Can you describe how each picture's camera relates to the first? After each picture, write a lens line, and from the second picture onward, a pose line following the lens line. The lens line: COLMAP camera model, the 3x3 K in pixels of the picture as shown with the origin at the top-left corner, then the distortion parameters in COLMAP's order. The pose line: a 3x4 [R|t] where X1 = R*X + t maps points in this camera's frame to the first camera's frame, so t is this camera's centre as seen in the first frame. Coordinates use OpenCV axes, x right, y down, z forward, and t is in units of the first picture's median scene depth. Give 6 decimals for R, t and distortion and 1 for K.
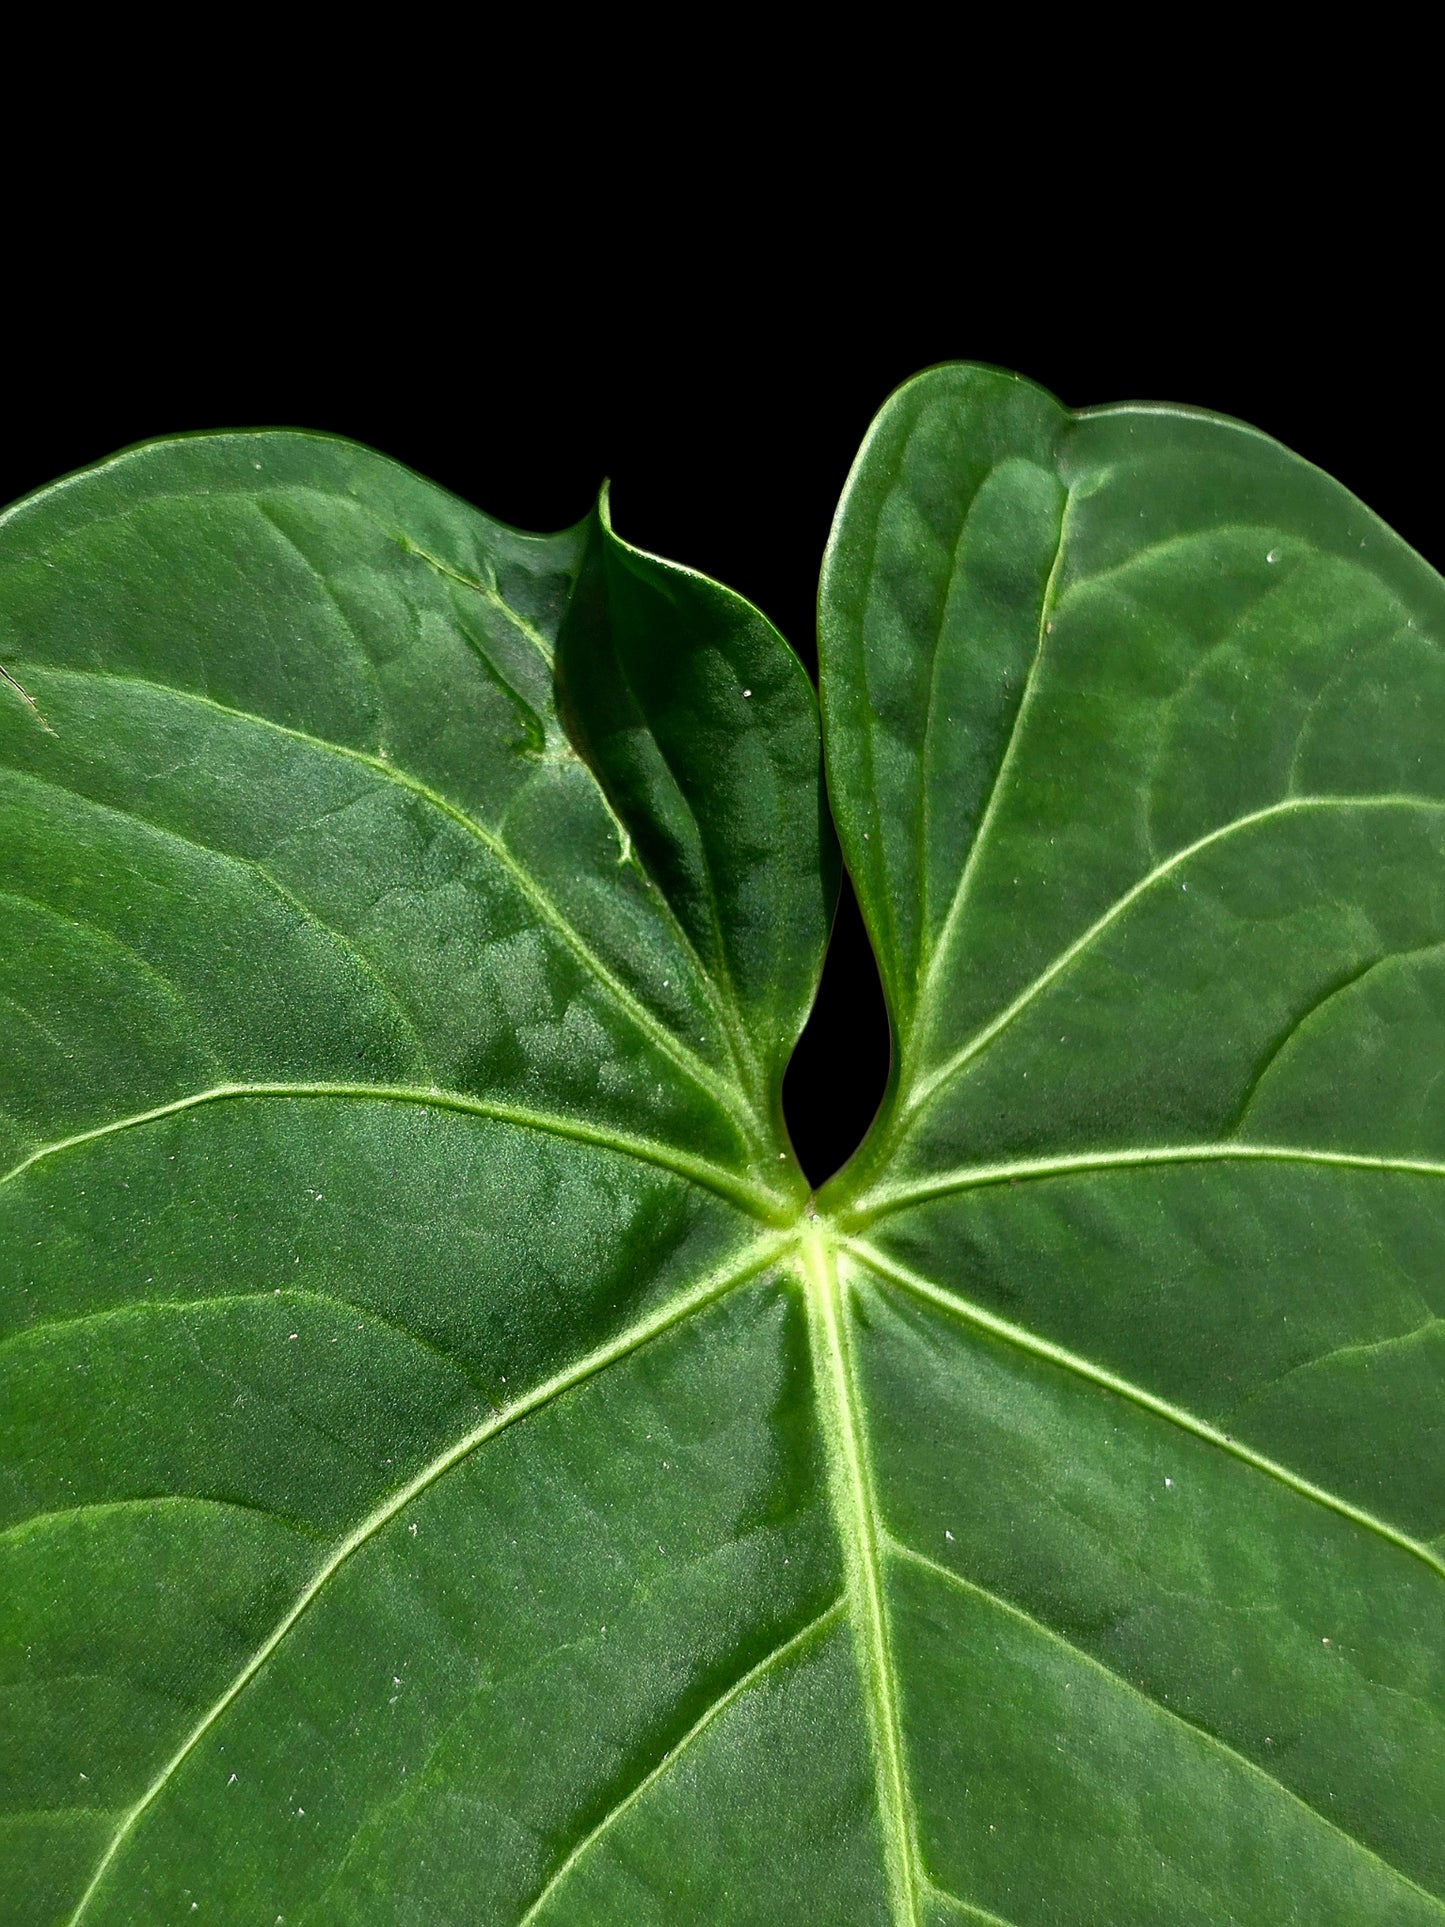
lens RADIAL K [[2837.3, 0, 722.5], [0, 2837.3, 963.5], [0, 0, 1]] dist [0.269843, -1.631930]
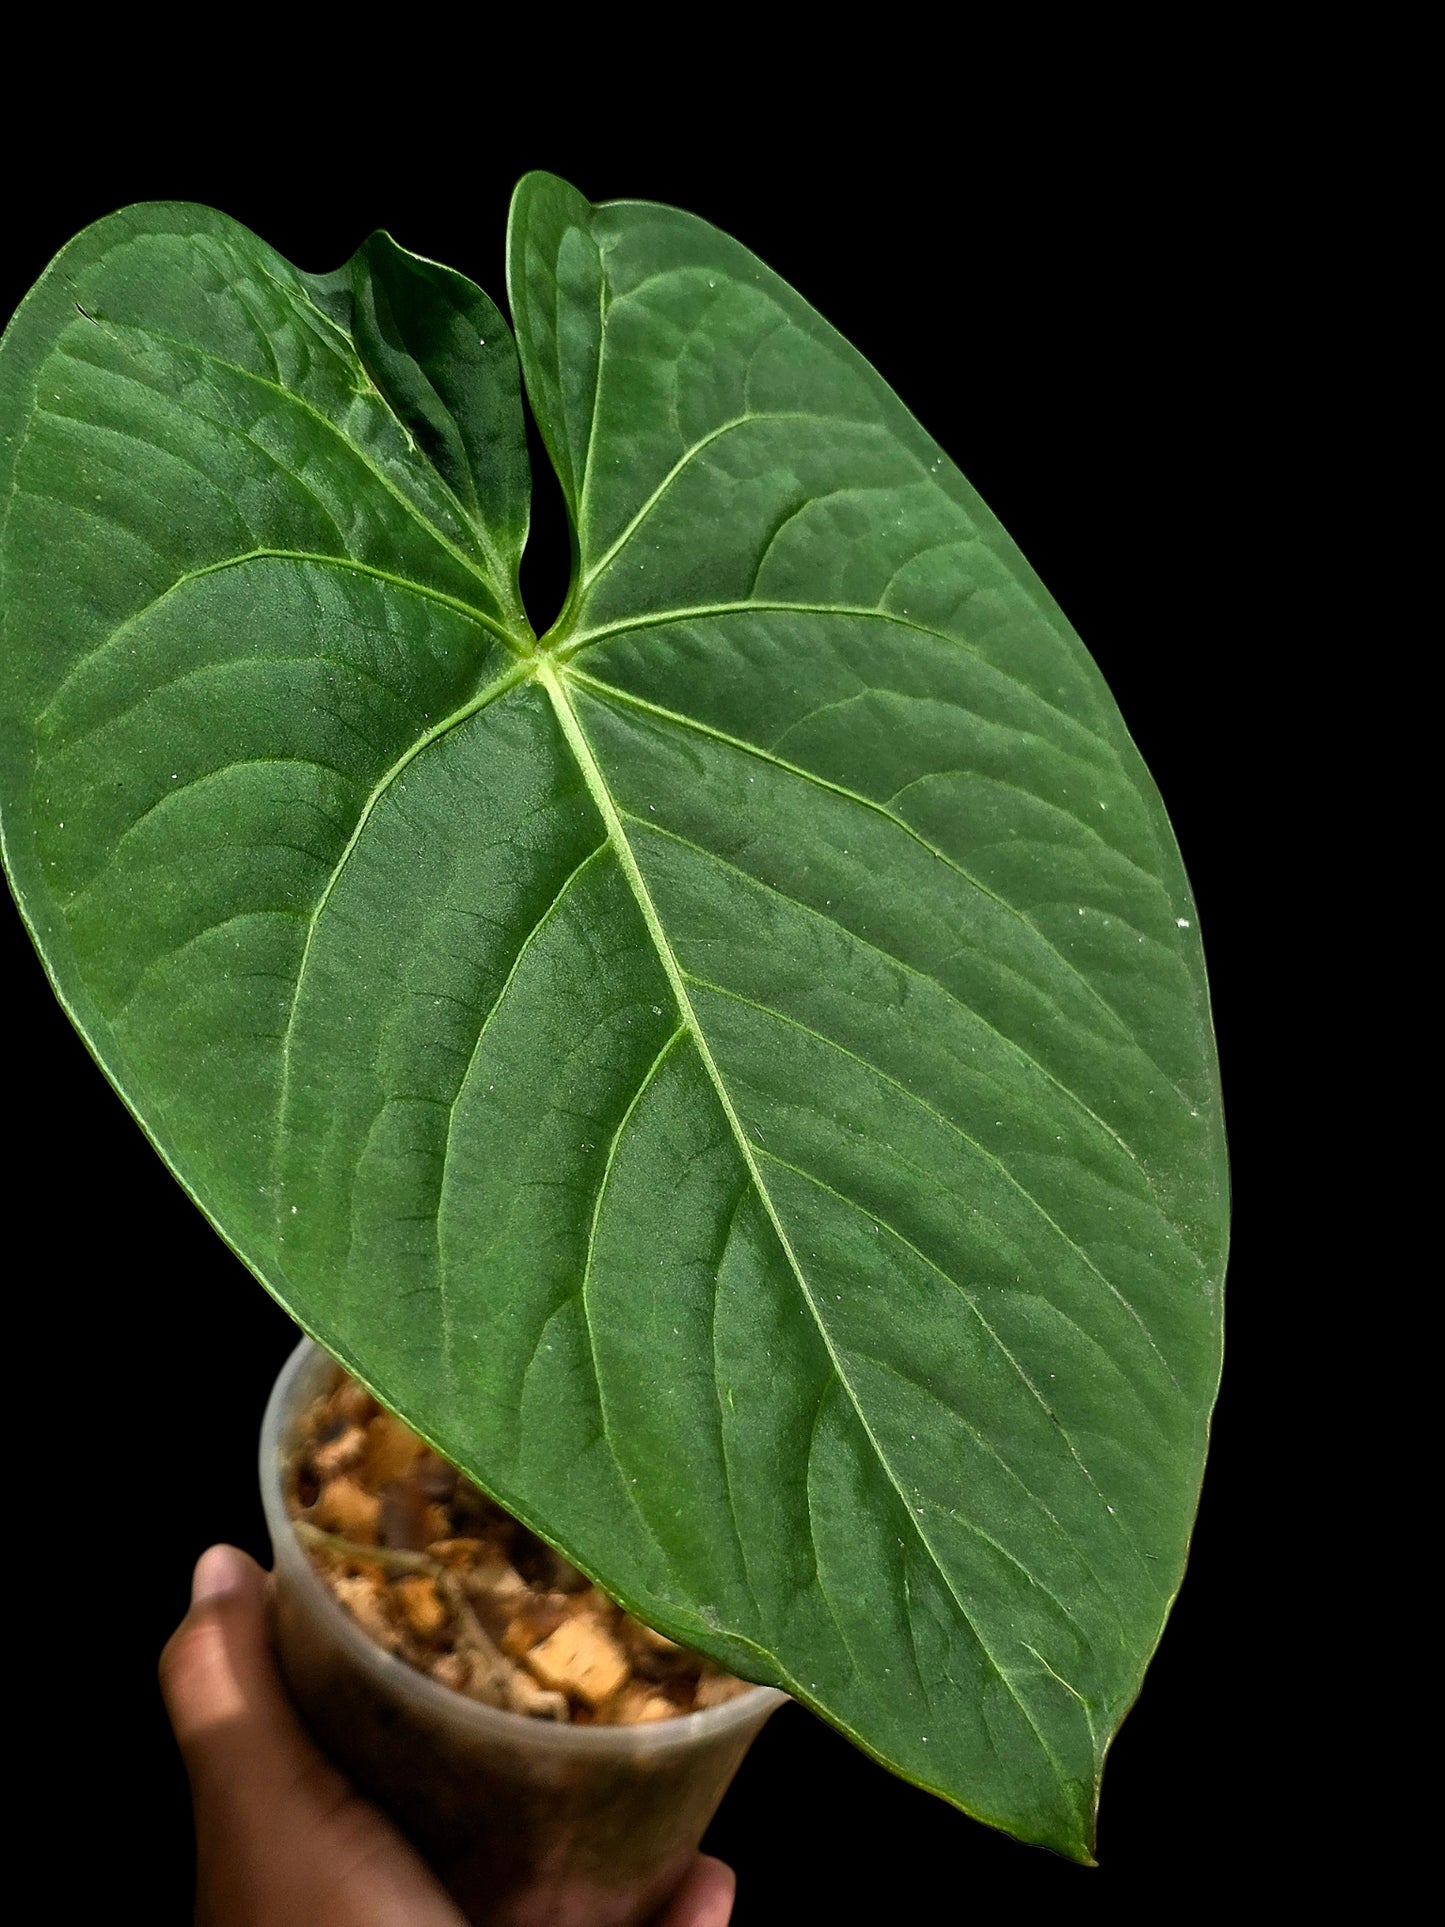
lens RADIAL K [[2937.4, 0, 811.5], [0, 2937.4, 880.9], [0, 0, 1]] dist [0.351346, -1.704023]
pose [[0.917728, -0.110230, 0.381609, -0.513843], [0.140943, 0.988577, -0.053395, 0.342914], [-0.371364, 0.102787, 0.922780, -0.698427]]
